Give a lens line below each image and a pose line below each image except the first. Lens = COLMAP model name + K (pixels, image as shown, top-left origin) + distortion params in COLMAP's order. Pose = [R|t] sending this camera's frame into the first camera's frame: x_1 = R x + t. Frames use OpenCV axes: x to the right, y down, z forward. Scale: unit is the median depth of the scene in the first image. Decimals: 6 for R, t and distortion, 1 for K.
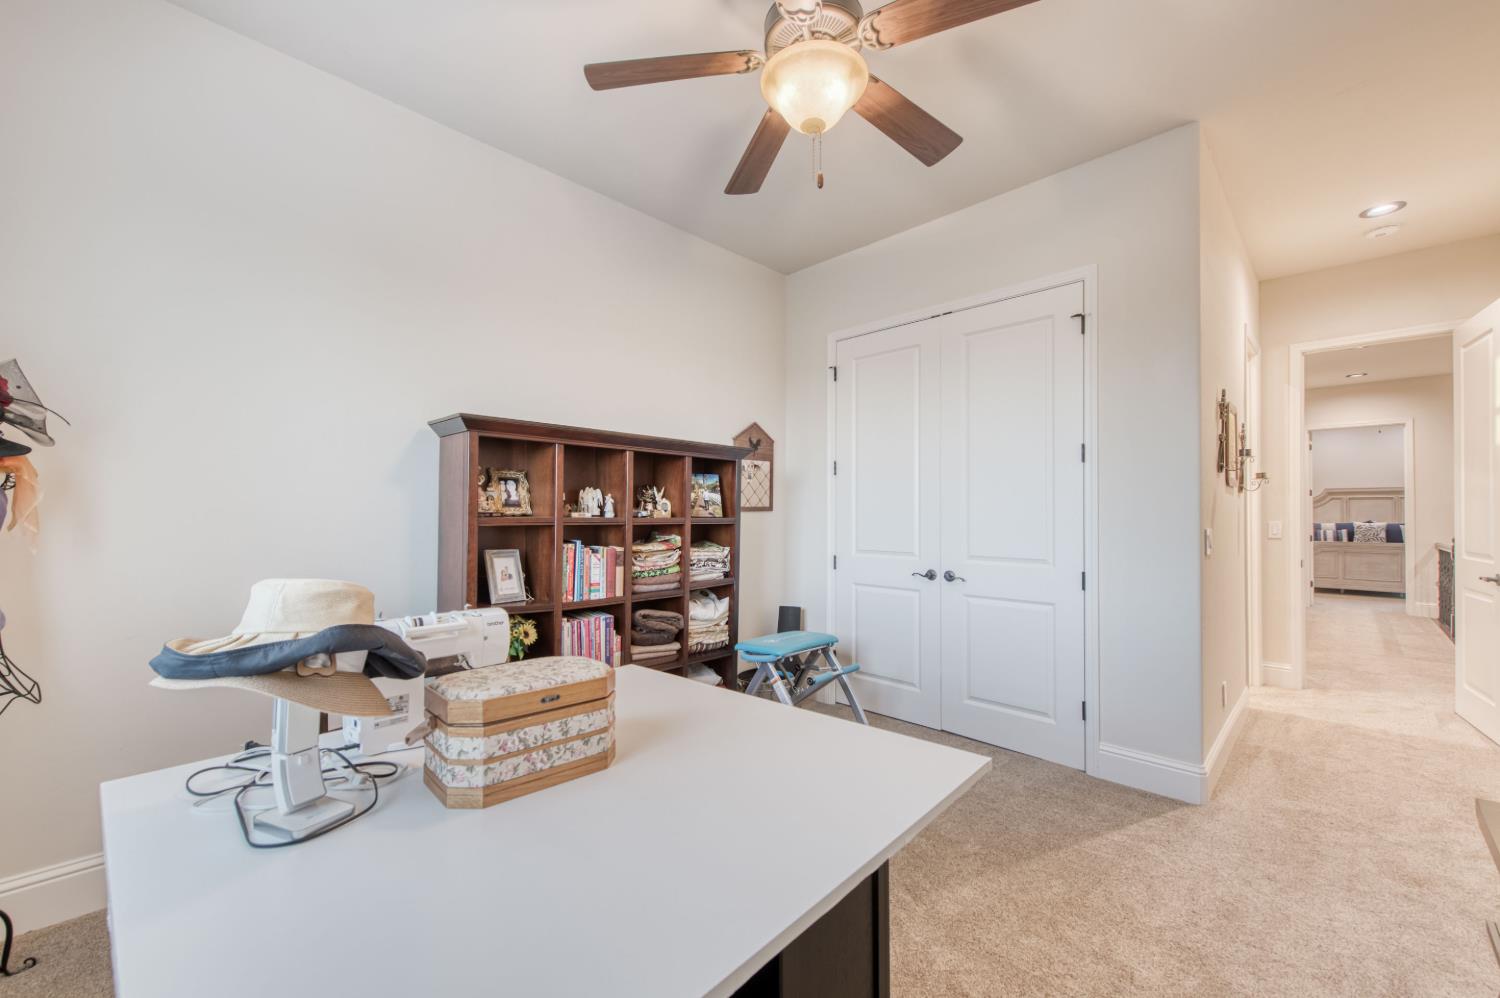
lens RADIAL K [[593.5, 0, 748.3], [0, 593.5, 505.4], [0, 0, 1]] dist [0.006334, -0.000279]
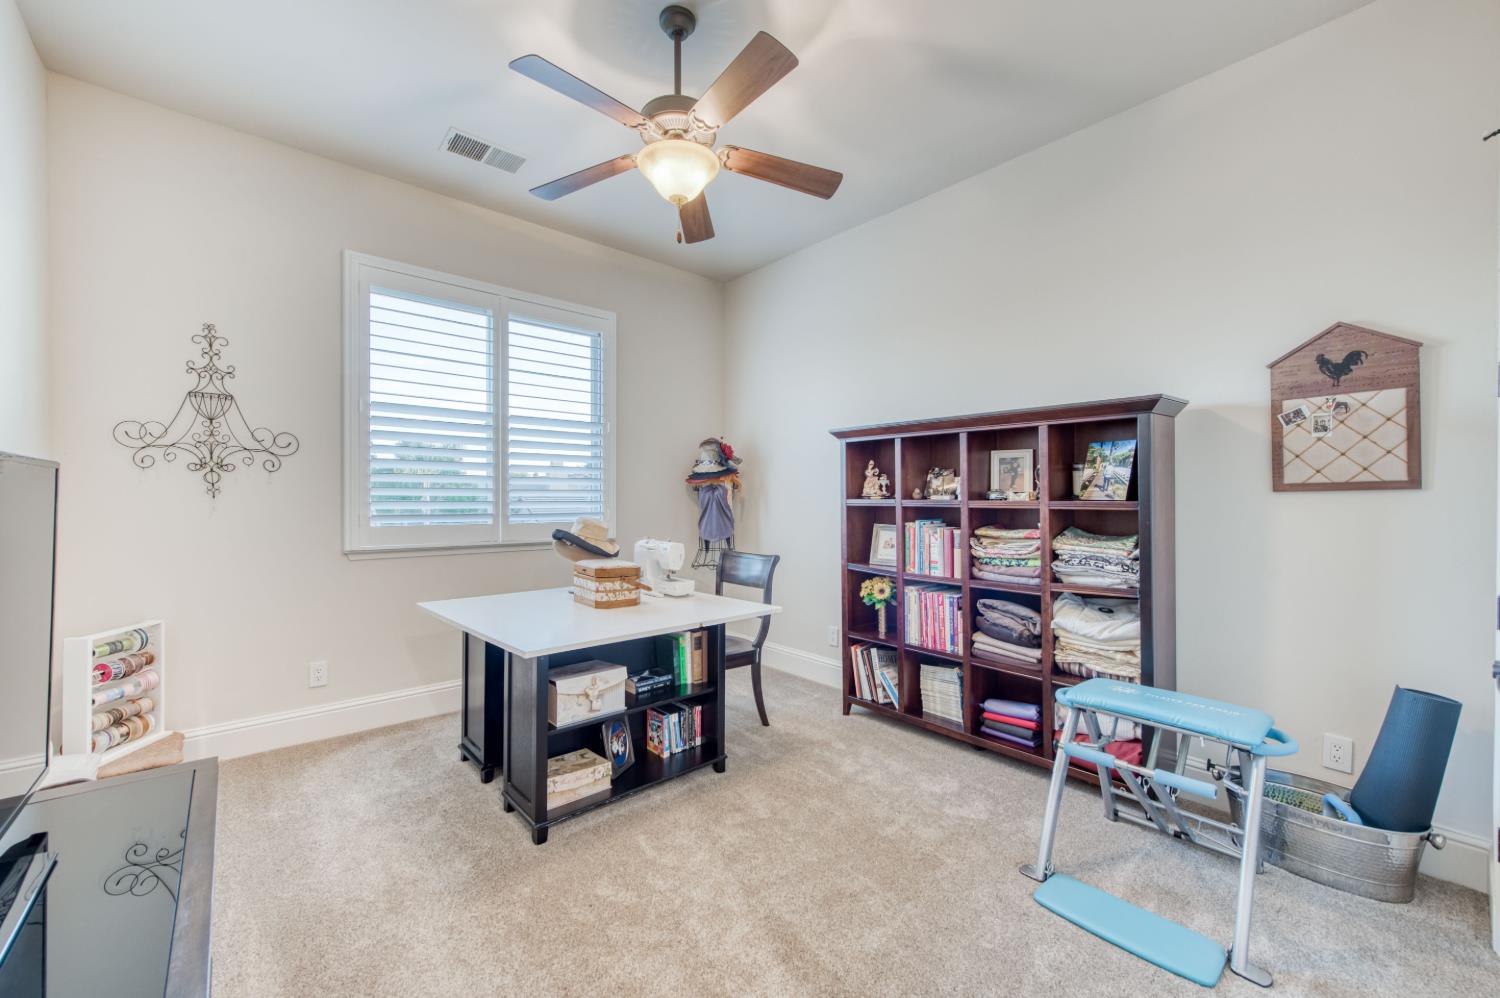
lens RADIAL K [[593.5, 0, 748.3], [0, 593.5, 505.4], [0, 0, 1]] dist [0.006334, -0.000279]
pose [[-0.073922, 0.008429, -0.997228, 0.739608], [0.013532, 0.999881, 0.007449, 0.015123], [0.997172, -0.012944, -0.074028, 0.651460]]
